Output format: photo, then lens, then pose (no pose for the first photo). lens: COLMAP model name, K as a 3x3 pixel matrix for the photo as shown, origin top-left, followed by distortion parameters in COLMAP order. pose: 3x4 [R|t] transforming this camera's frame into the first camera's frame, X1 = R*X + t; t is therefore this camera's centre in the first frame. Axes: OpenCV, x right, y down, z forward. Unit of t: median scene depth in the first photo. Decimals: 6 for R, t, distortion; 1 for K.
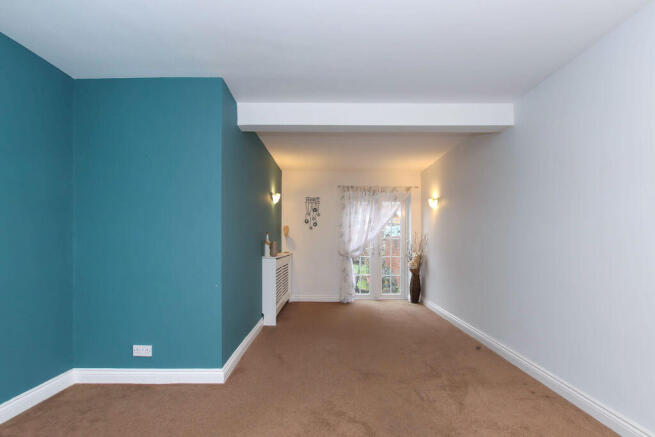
lens RADIAL K [[317.3, 0, 327.1], [0, 317.3, 236.5], [0, 0, 1]] dist [-0.000670, -0.000017]
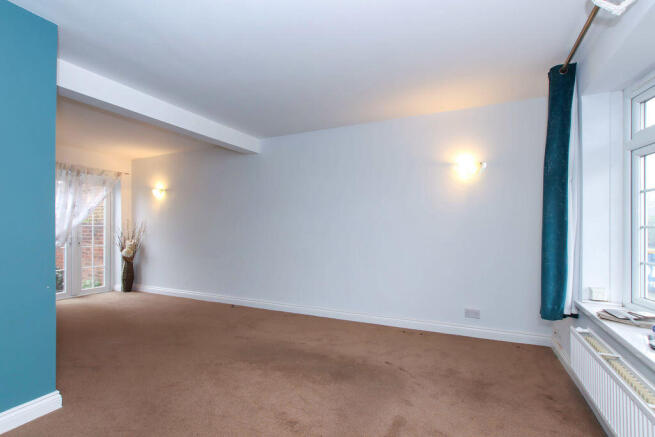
lens RADIAL K [[309.5, 0, 329.3], [0, 309.5, 225.1], [0, 0, 1]] dist [-0.000045, 0.000025]
pose [[0.436768, 0.002467, 0.899571, -0.312822], [-0.007651, 0.999970, 0.000973, -0.002589], [-0.899542, -0.007308, 0.436774, 0.019367]]
